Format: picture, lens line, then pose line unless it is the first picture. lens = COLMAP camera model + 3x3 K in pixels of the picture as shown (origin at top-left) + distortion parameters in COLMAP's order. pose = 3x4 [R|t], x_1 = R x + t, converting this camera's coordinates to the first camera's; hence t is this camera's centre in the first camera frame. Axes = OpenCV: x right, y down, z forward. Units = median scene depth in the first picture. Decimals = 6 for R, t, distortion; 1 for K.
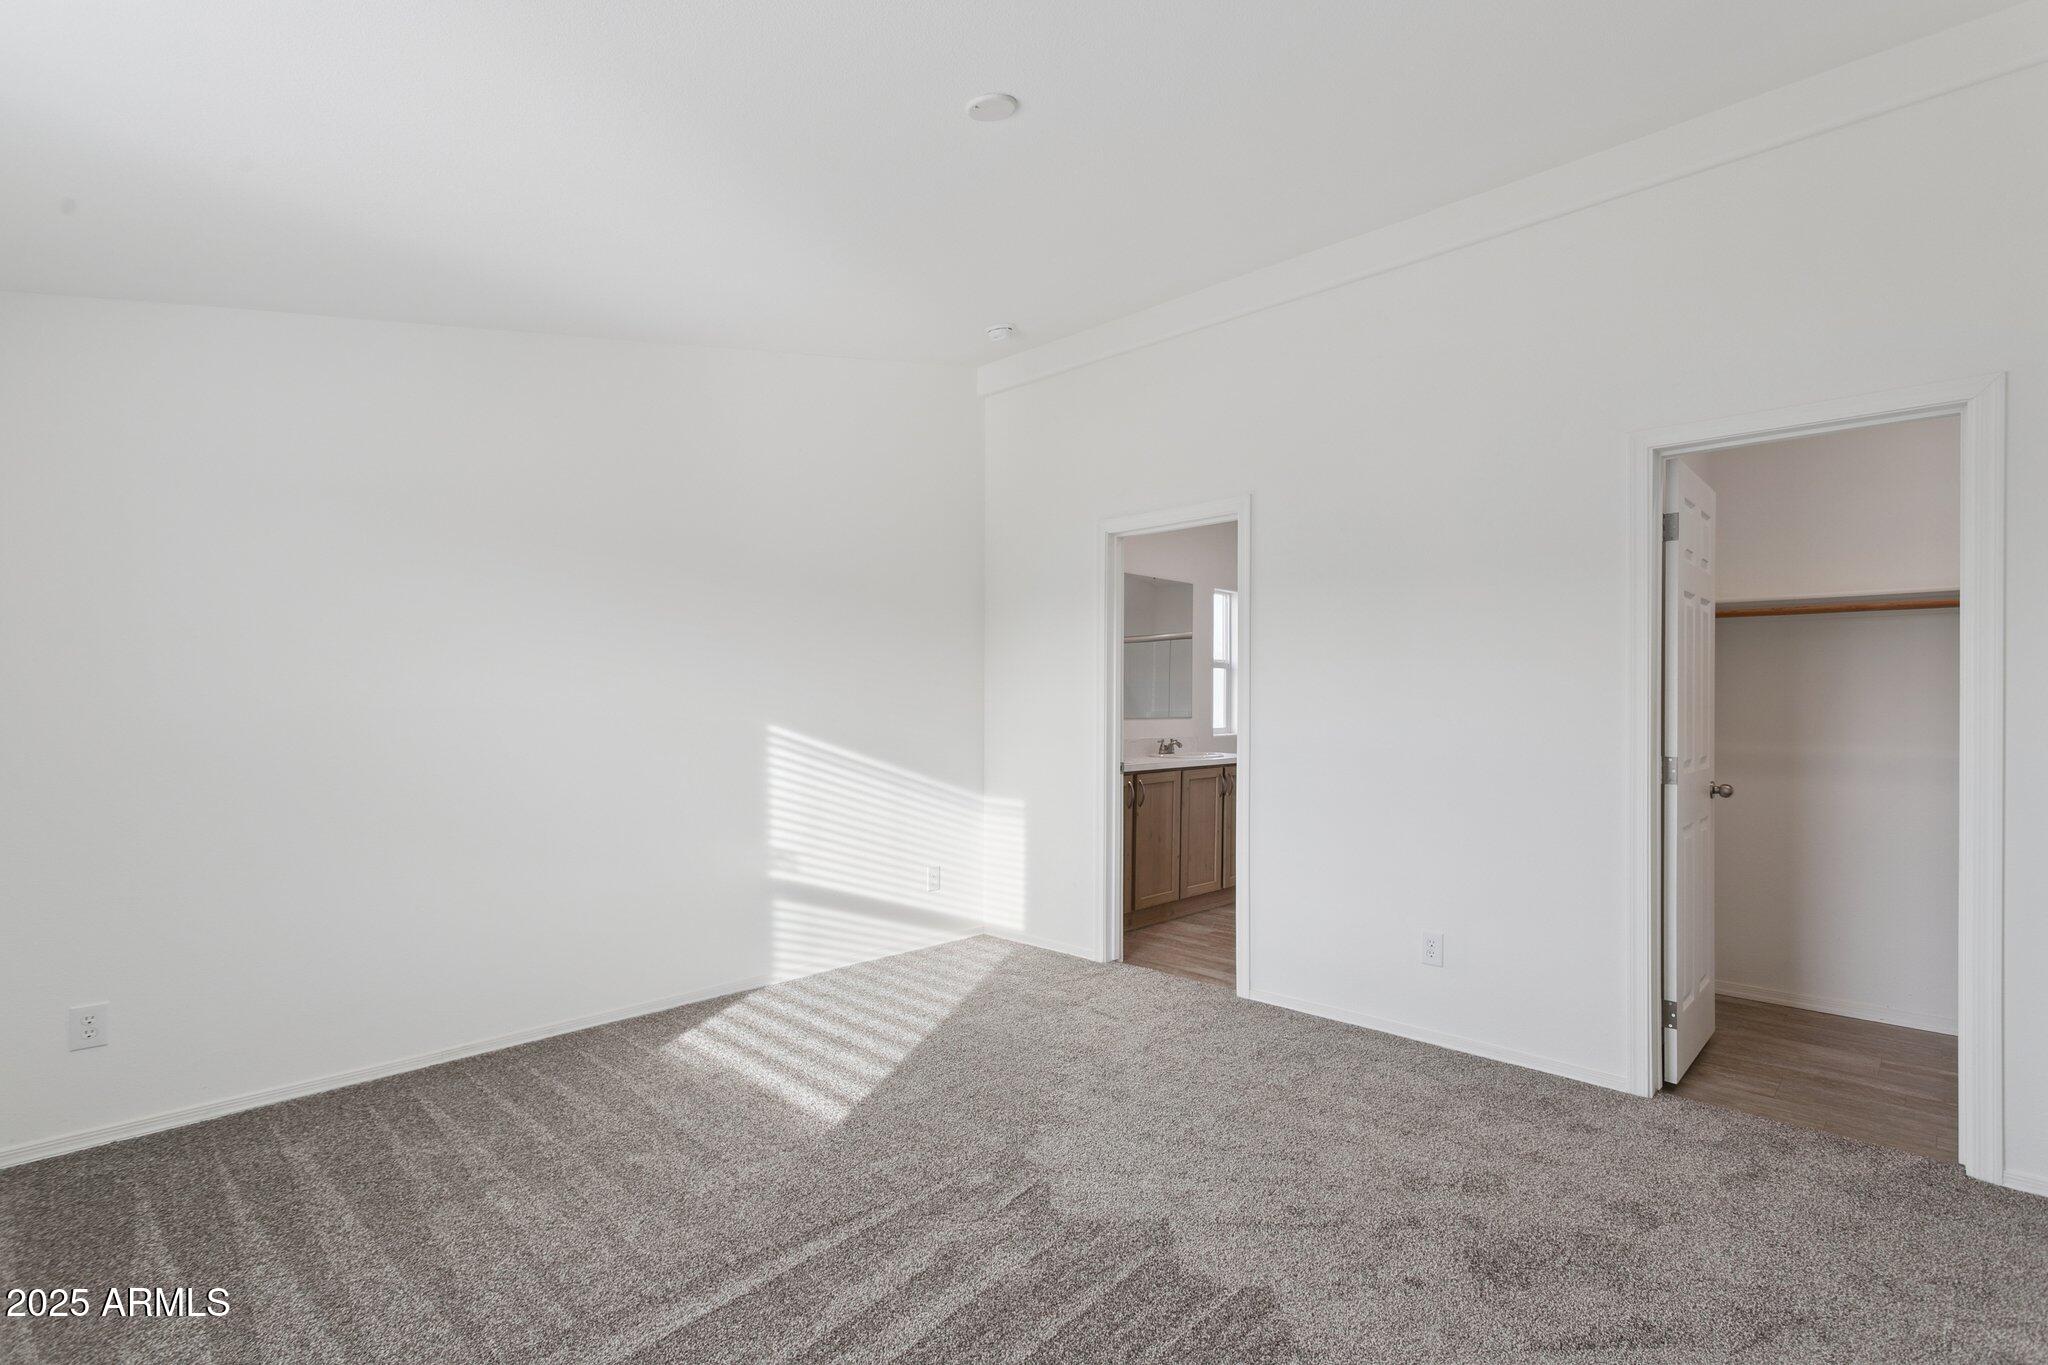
lens RADIAL K [[959.1, 0, 1021.3], [0, 959.1, 687.6], [0, 0, 1]] dist [0.005222, -0.003623]
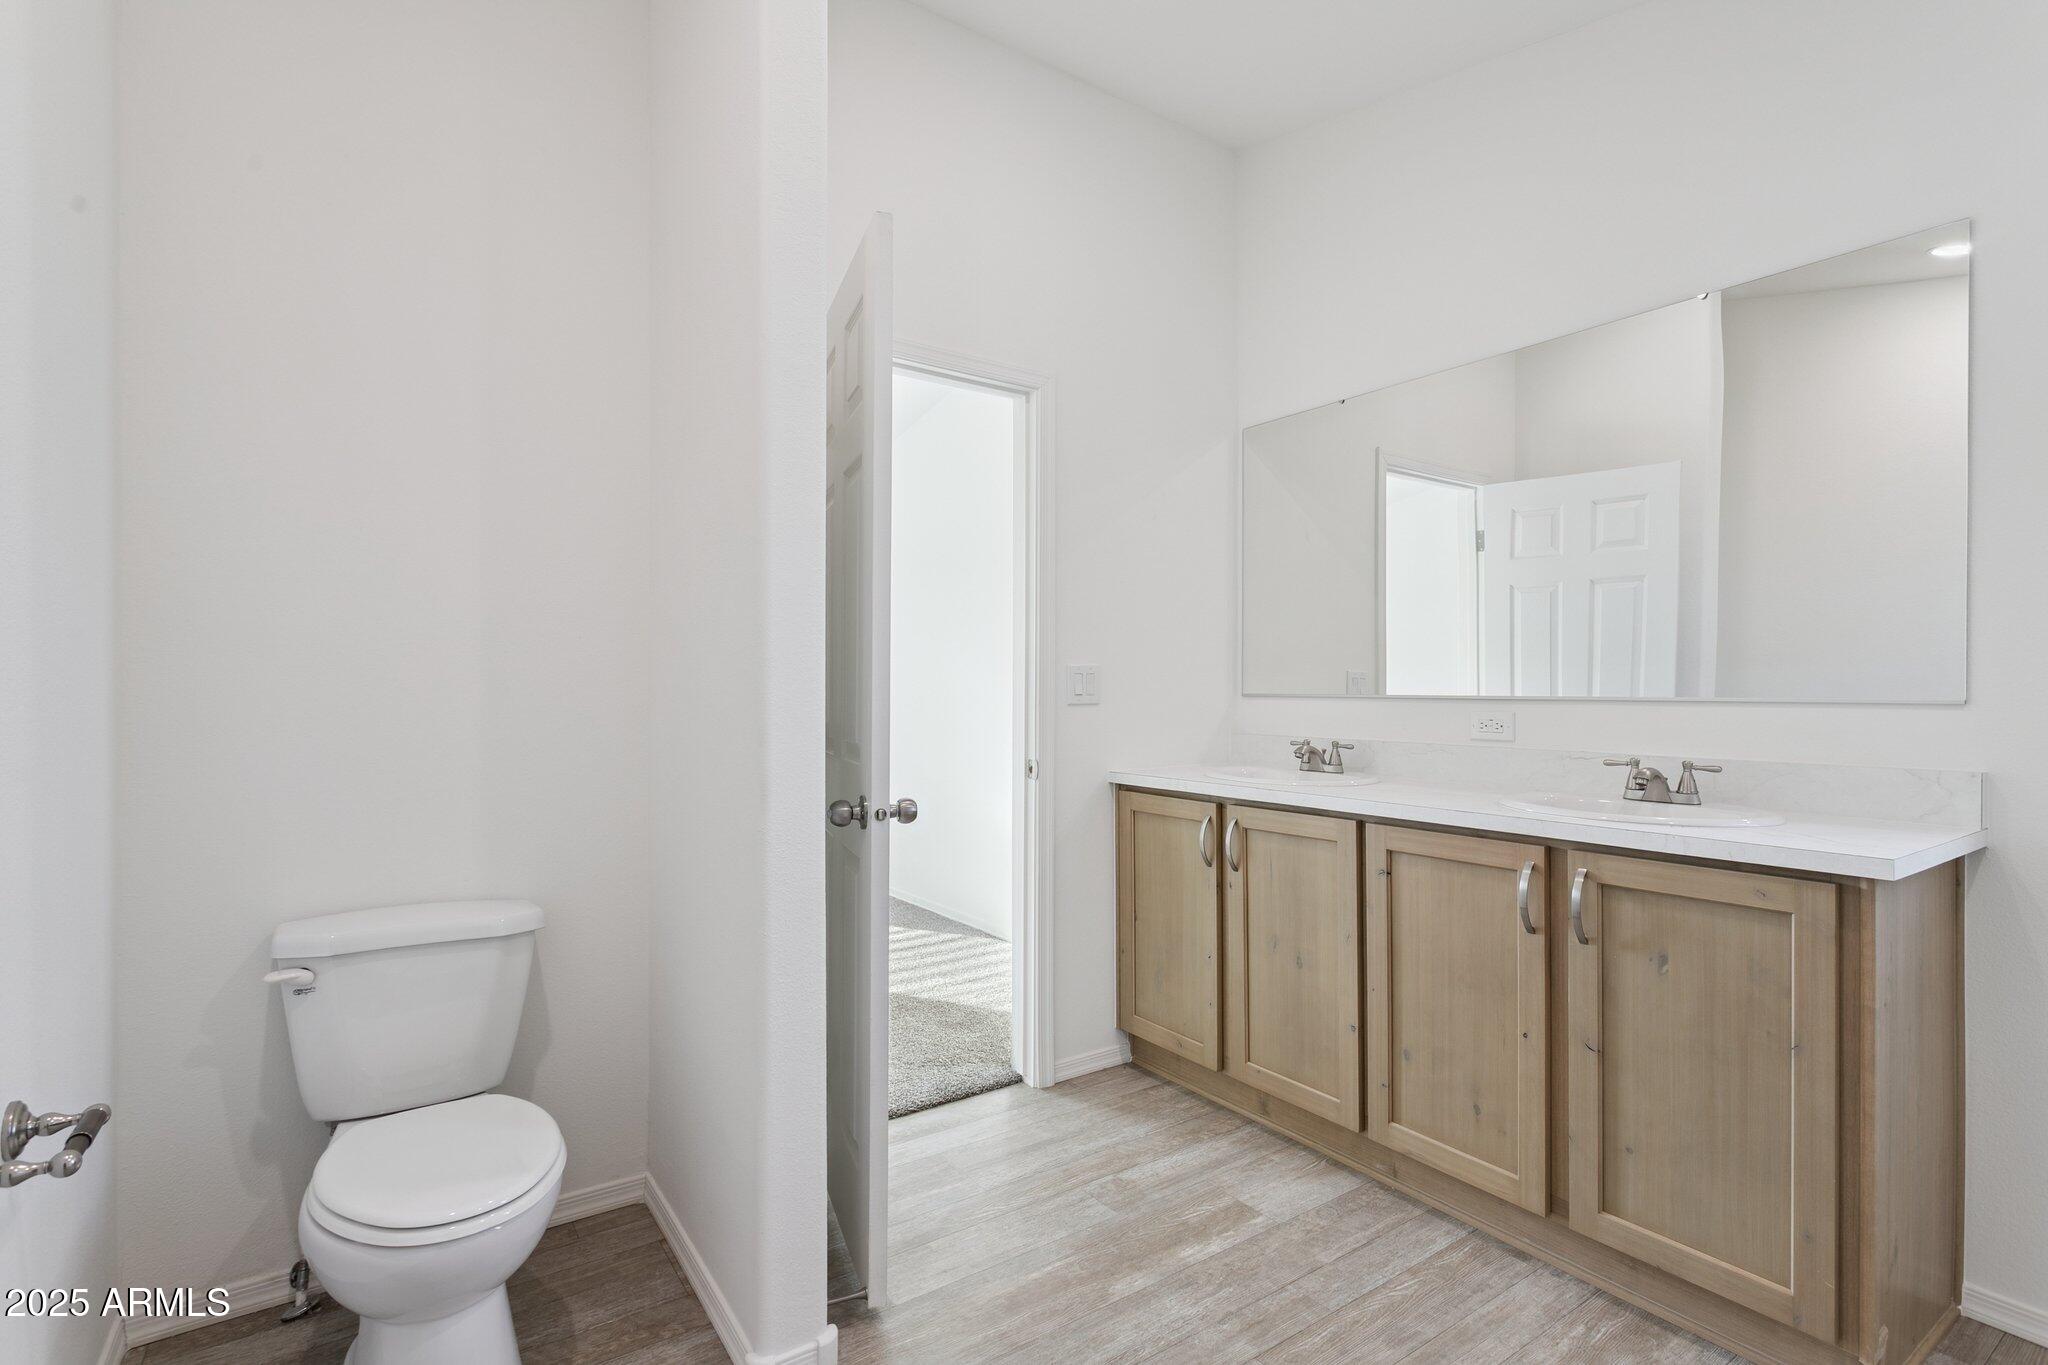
lens RADIAL K [[959.1, 0, 1019.4], [0, 959.1, 688.4], [0, 0, 1]] dist [0.005222, -0.003623]
pose [[-0.196698, -0.001804, -0.980463, 0.617509], [0.006095, 0.999977, -0.003062, 0.033222], [0.980445, -0.006578, -0.196682, 0.979678]]
